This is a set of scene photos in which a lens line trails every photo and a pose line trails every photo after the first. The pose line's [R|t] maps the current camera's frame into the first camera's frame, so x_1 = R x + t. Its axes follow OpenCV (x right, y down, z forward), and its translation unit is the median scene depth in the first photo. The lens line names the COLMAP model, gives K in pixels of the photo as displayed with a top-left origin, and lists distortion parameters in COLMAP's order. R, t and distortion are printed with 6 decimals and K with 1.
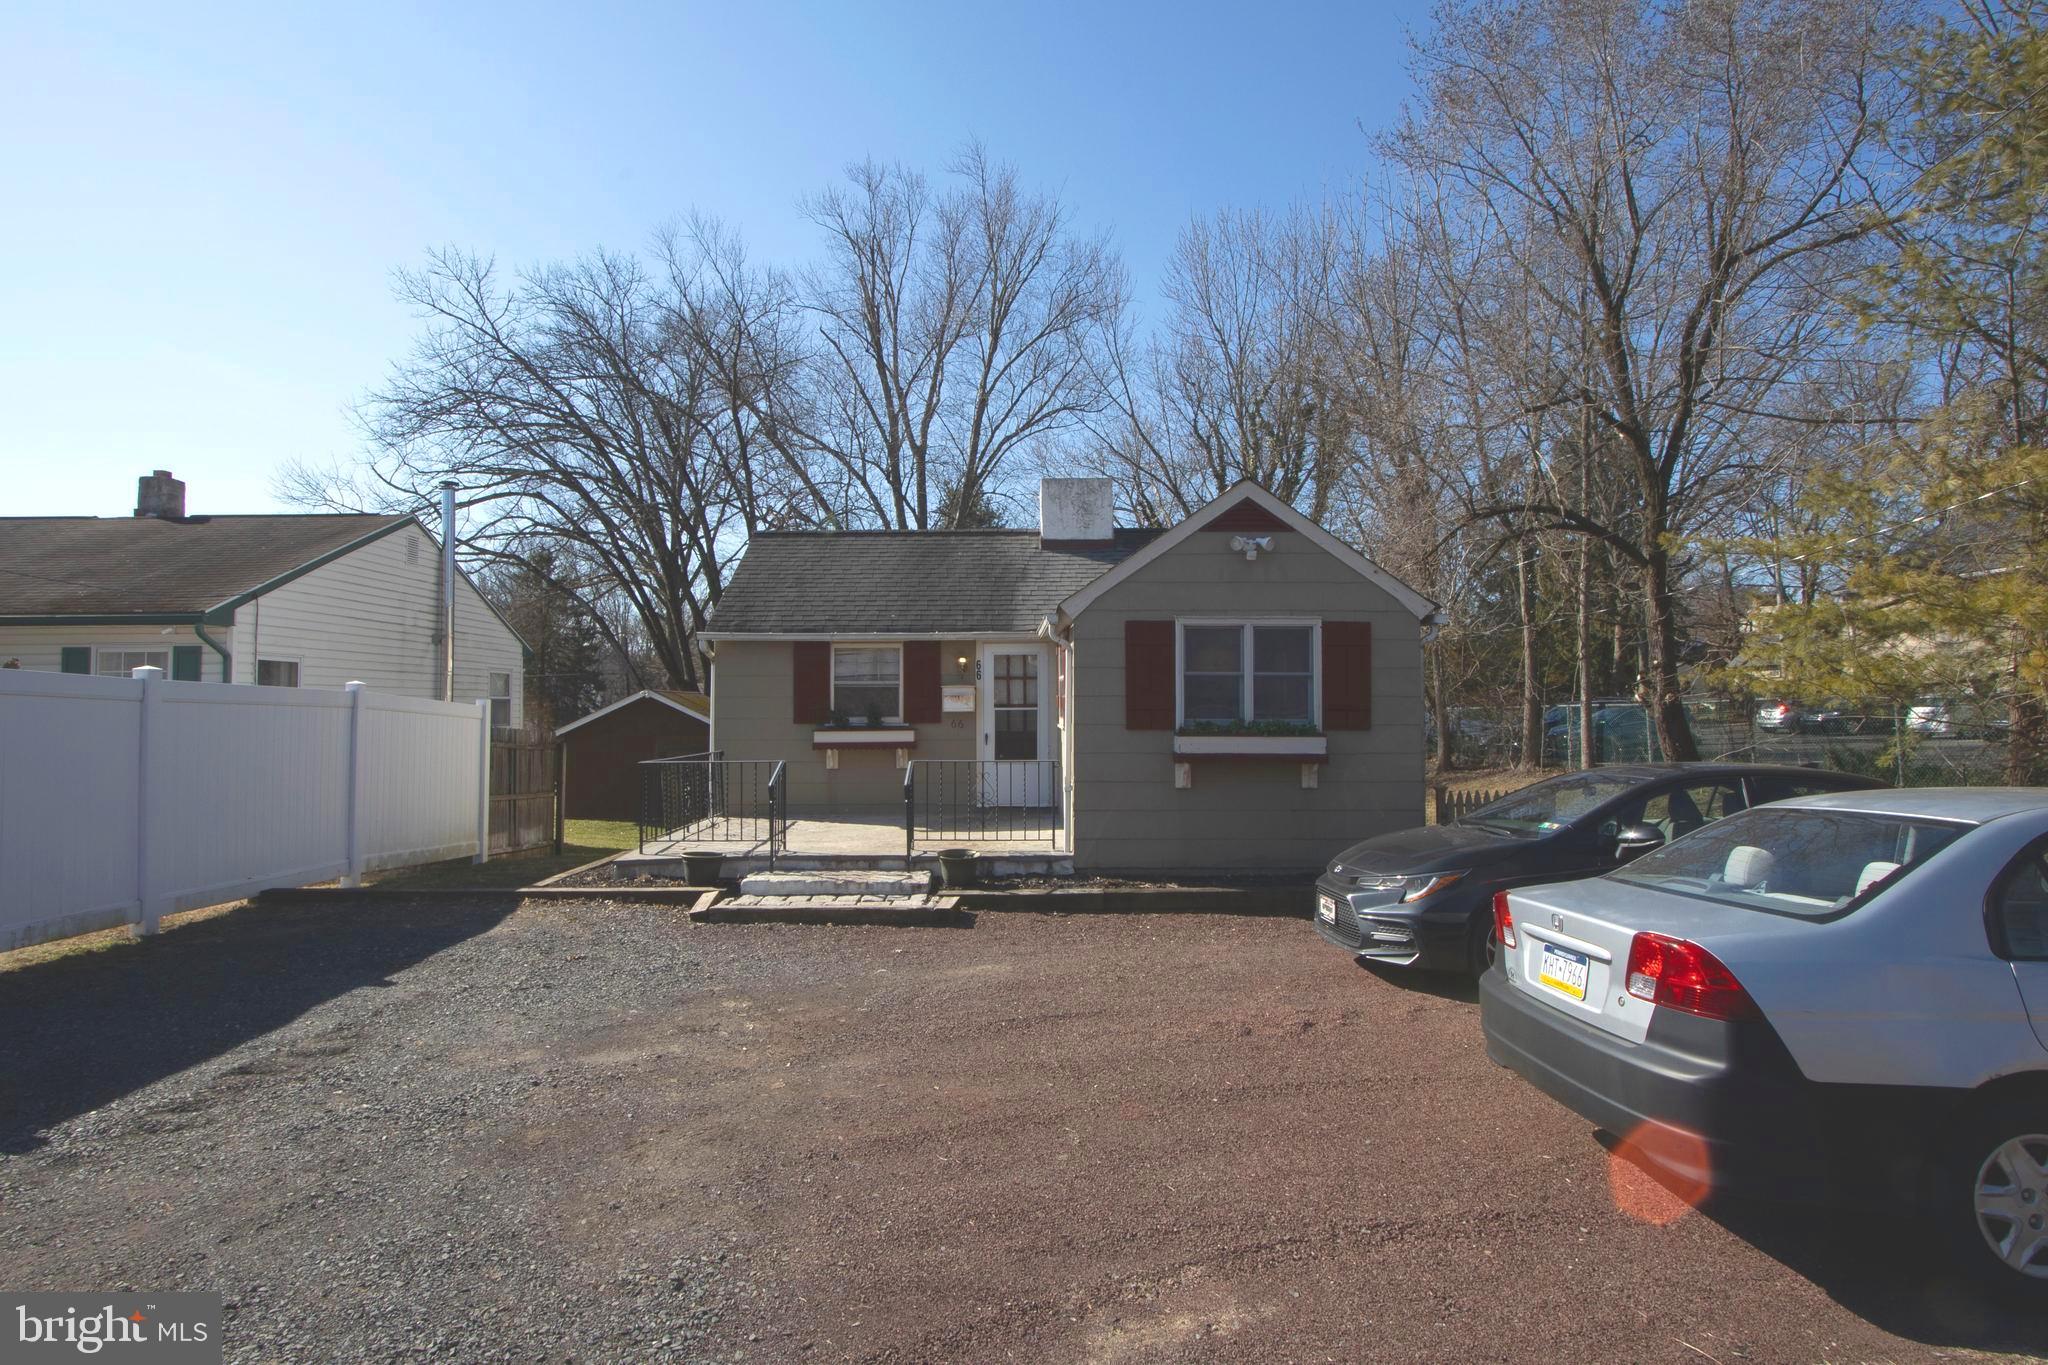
lens RADIAL K [[1024.3, 0, 1018.4], [0, 1024.3, 674.3], [0, 0, 1]] dist [-0.019112, 0.000595]
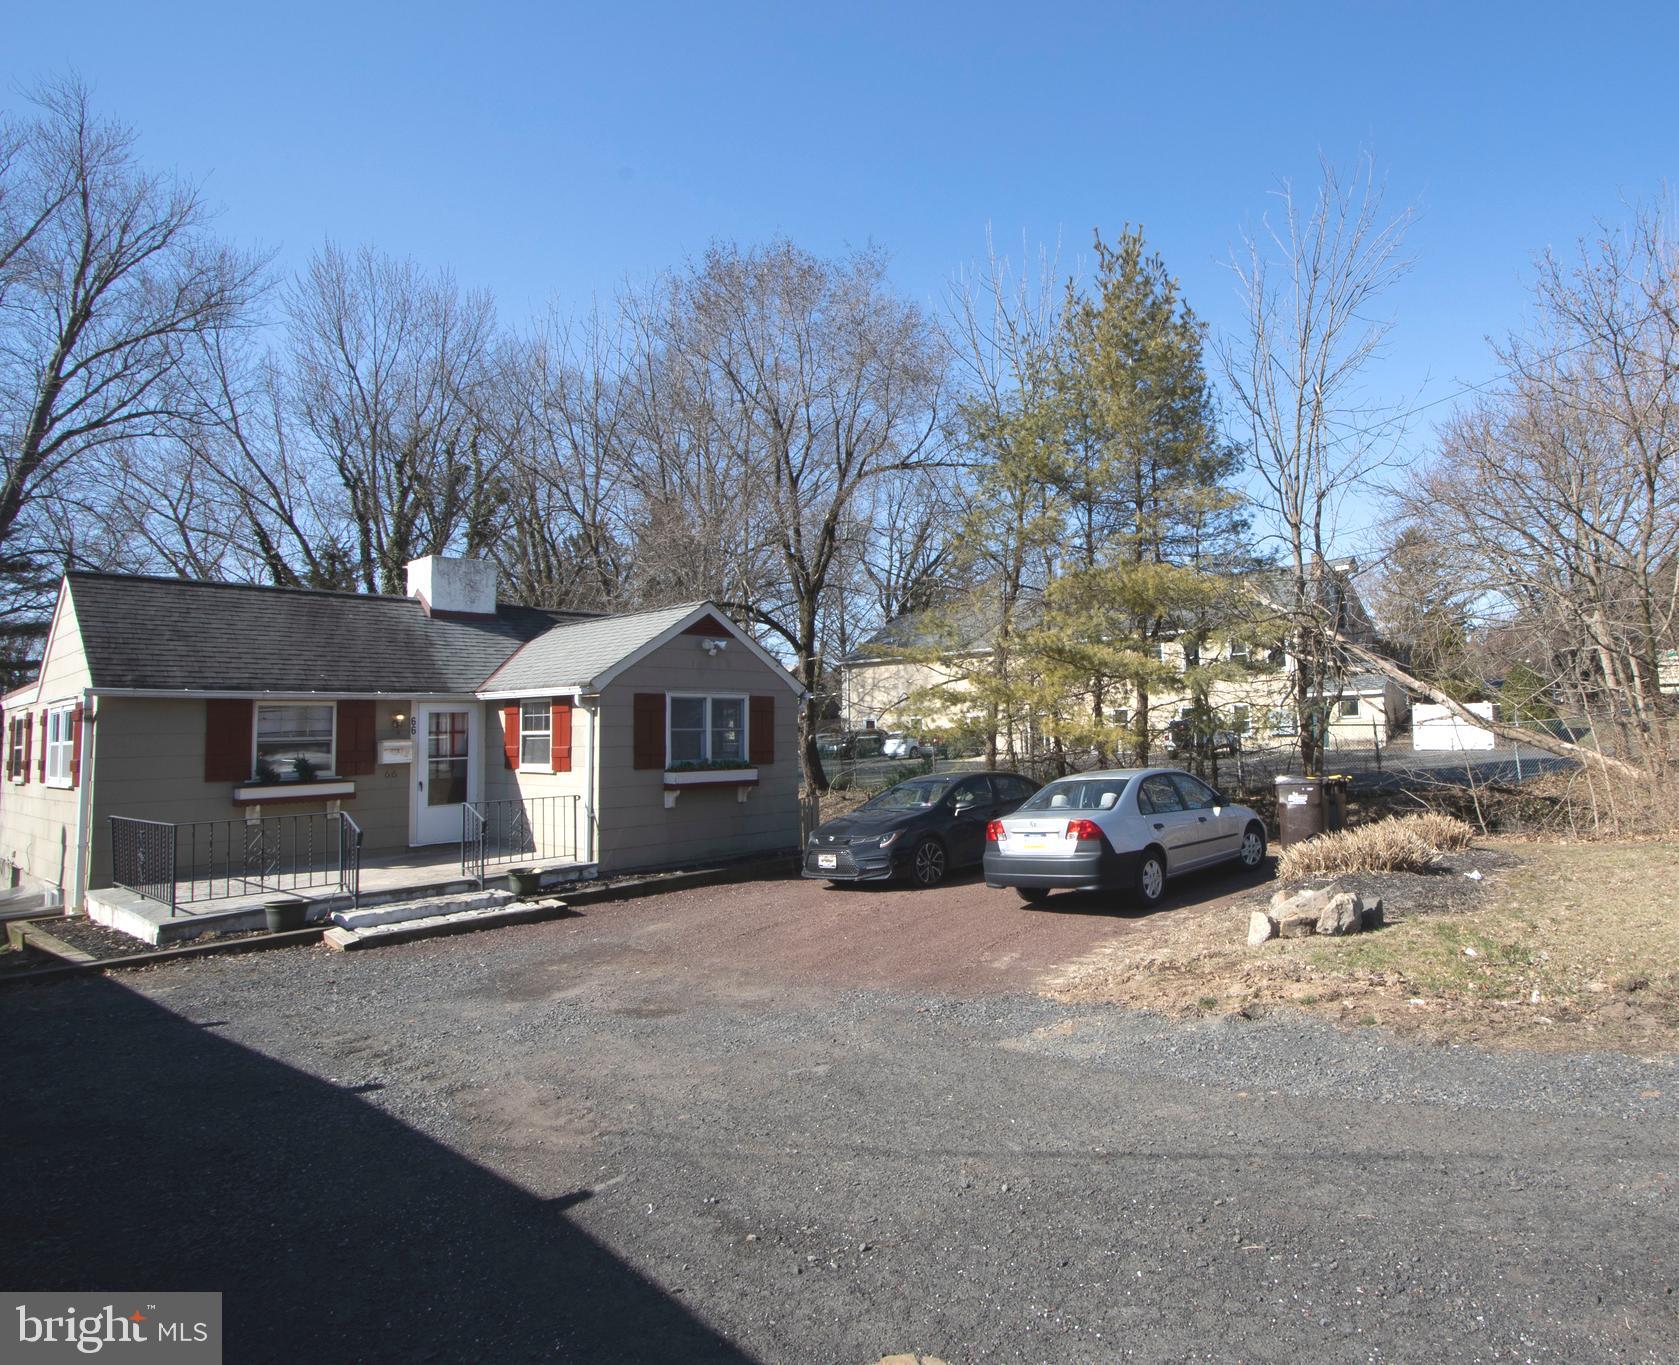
lens RADIAL K [[942.7, 0, 1001.0], [0, 942.7, 669.4], [0, 0, 1]] dist [-0.002905, -0.001387]
pose [[0.622063, 0.038223, 0.782033, -0.603717], [-0.000483, 0.998826, -0.048434, -0.022055], [-0.782967, 0.029751, 0.621352, -0.215801]]
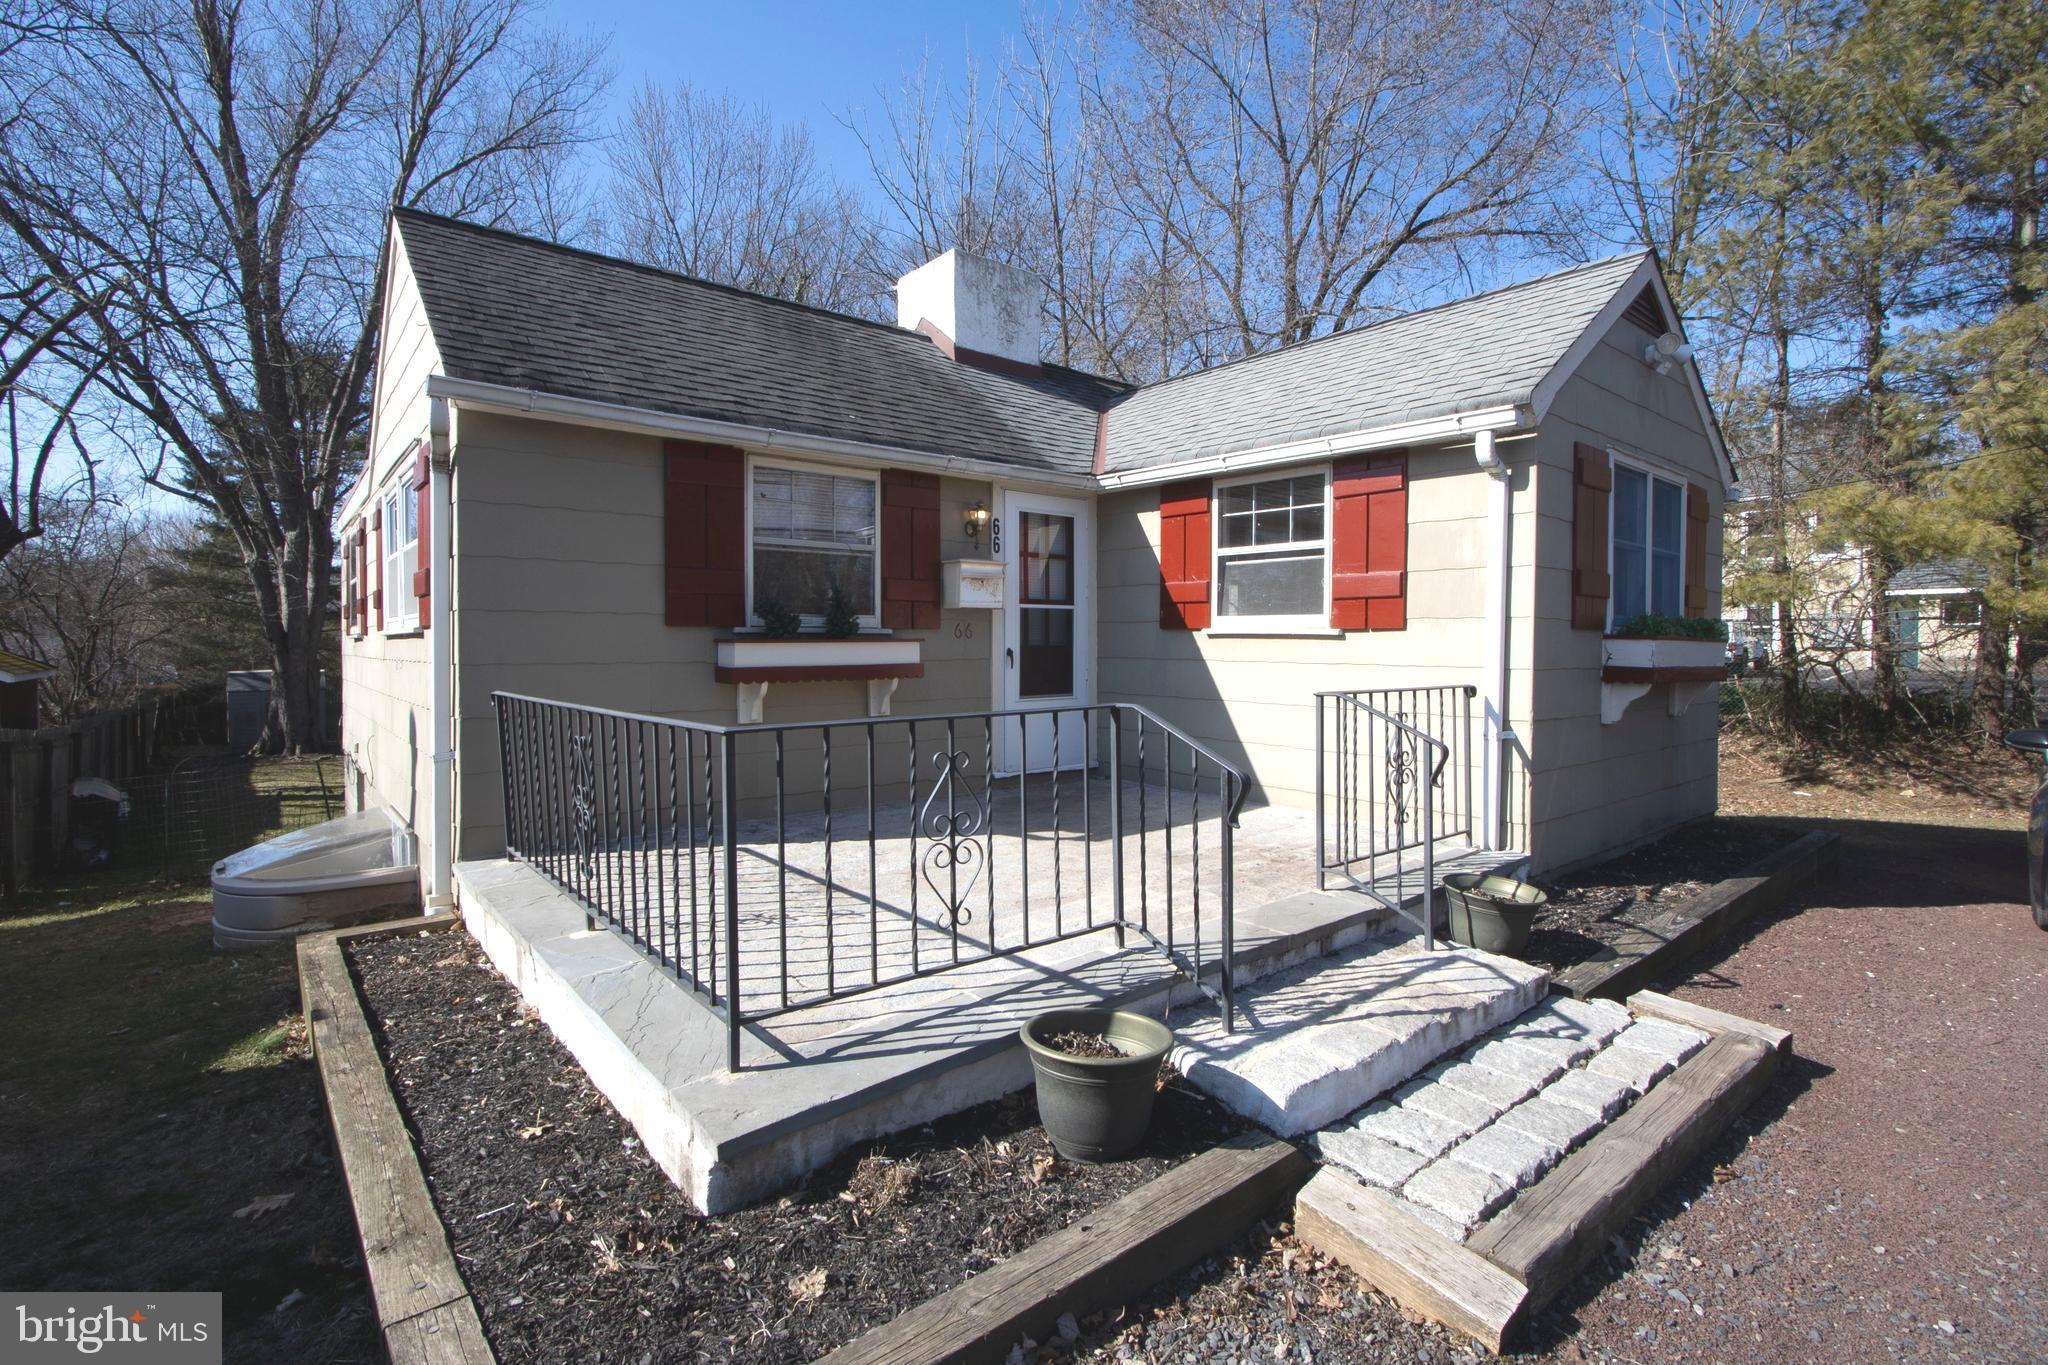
lens RADIAL K [[943.2, 0, 1023.1], [0, 943.2, 670.5], [0, 0, 1]] dist [-0.010284, 0.002311]
pose [[0.779666, -0.013132, 0.626058, -0.471441], [-0.022815, 0.998521, 0.049358, 0.058575], [-0.625780, -0.052767, 0.778213, 0.777045]]
